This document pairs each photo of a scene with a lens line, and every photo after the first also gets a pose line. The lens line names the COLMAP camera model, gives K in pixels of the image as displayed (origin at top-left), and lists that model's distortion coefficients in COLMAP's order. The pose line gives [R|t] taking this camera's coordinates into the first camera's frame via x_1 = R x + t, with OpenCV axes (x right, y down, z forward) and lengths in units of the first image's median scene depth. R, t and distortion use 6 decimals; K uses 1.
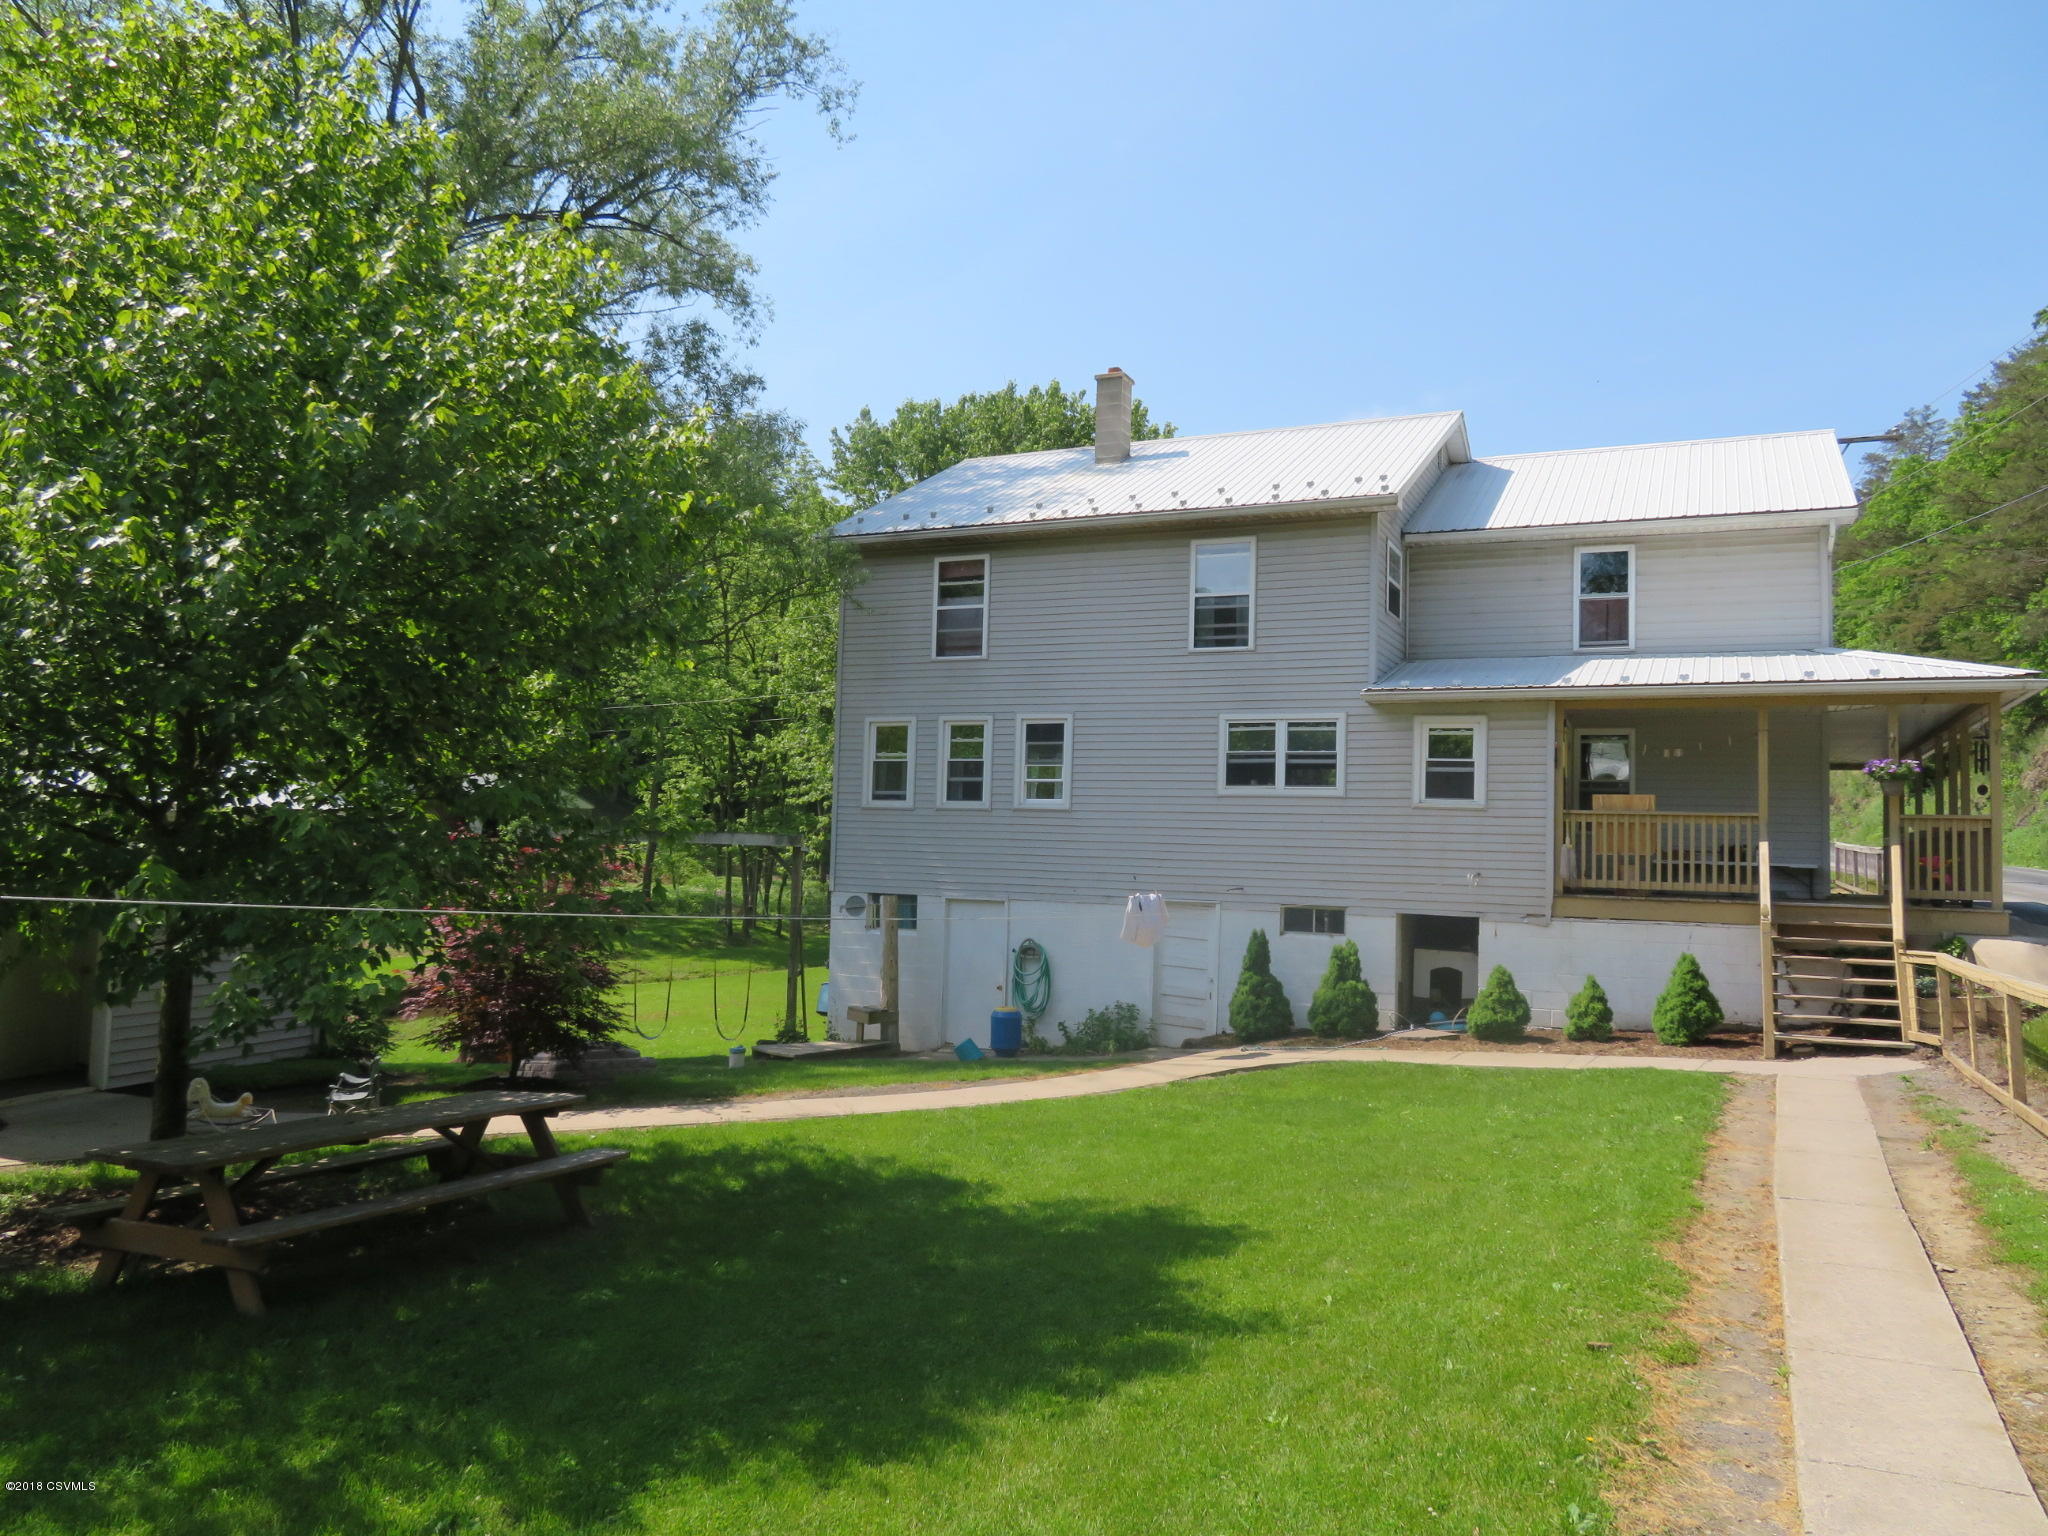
lens RADIAL K [[1569.7, 0, 1024.0], [0, 1569.7, 768.0], [0, 0, 1]] dist [-0.027536, 0.002964]
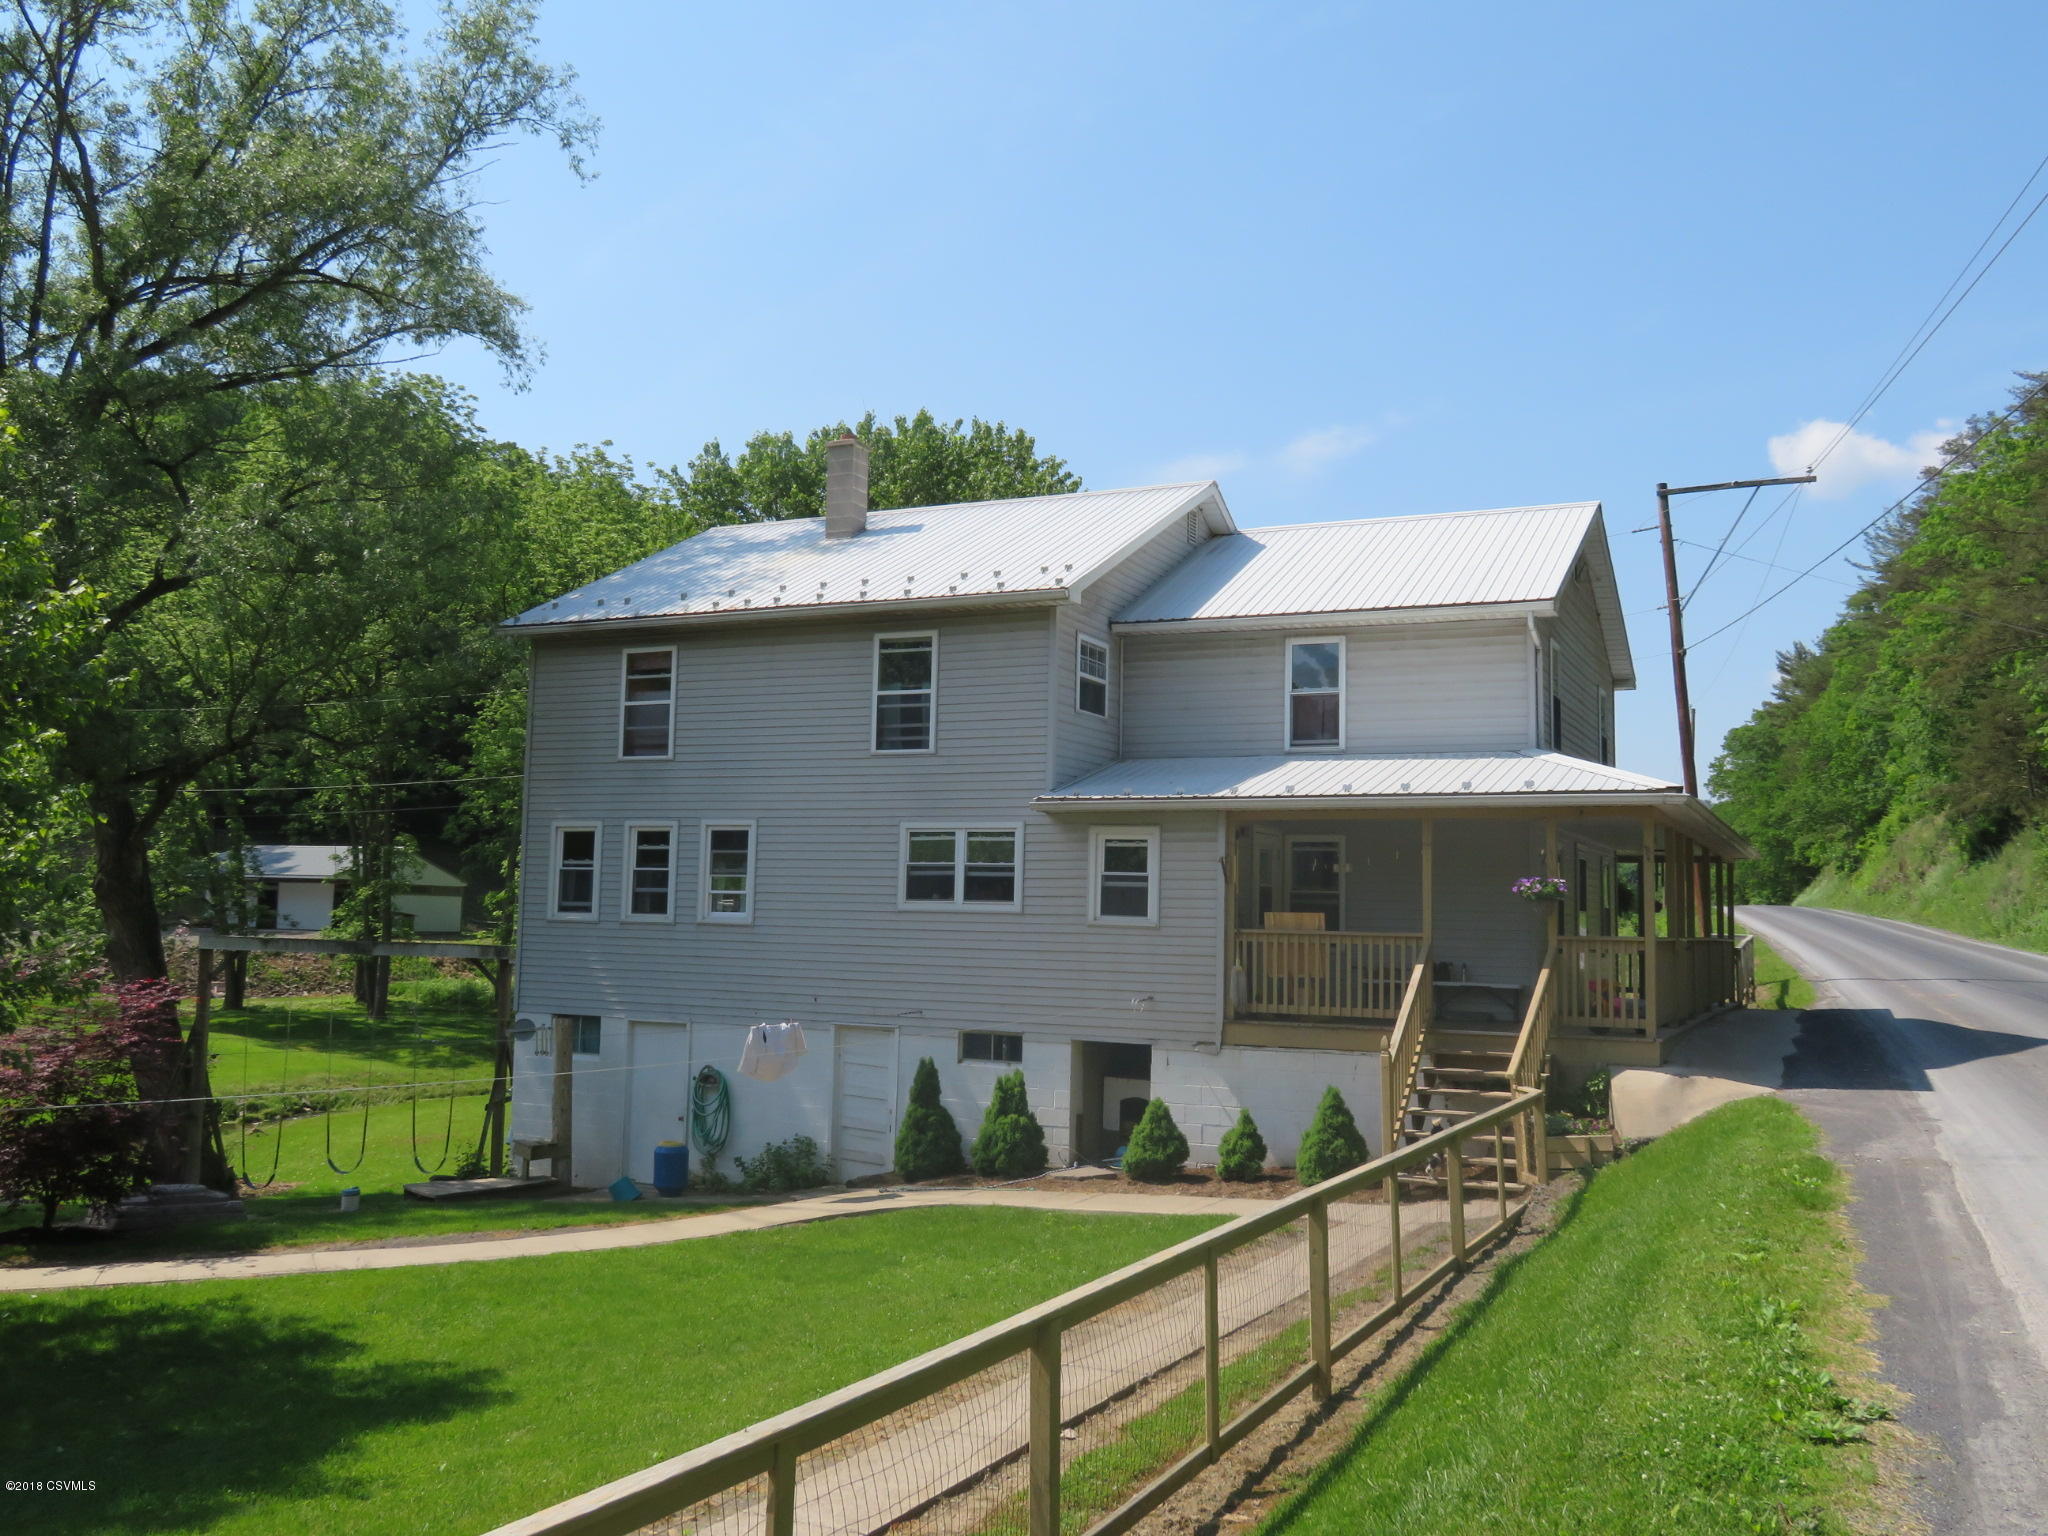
lens RADIAL K [[1846.8, 0, 1024.0], [0, 1846.8, 768.0], [0, 0, 1]] dist [-0.038318, 0.001138]
pose [[0.999975, -0.007033, 0.000290, 0.198045], [0.007039, 0.999464, -0.031981, -0.030986], [-0.000065, 0.031983, 0.999488, -0.087989]]
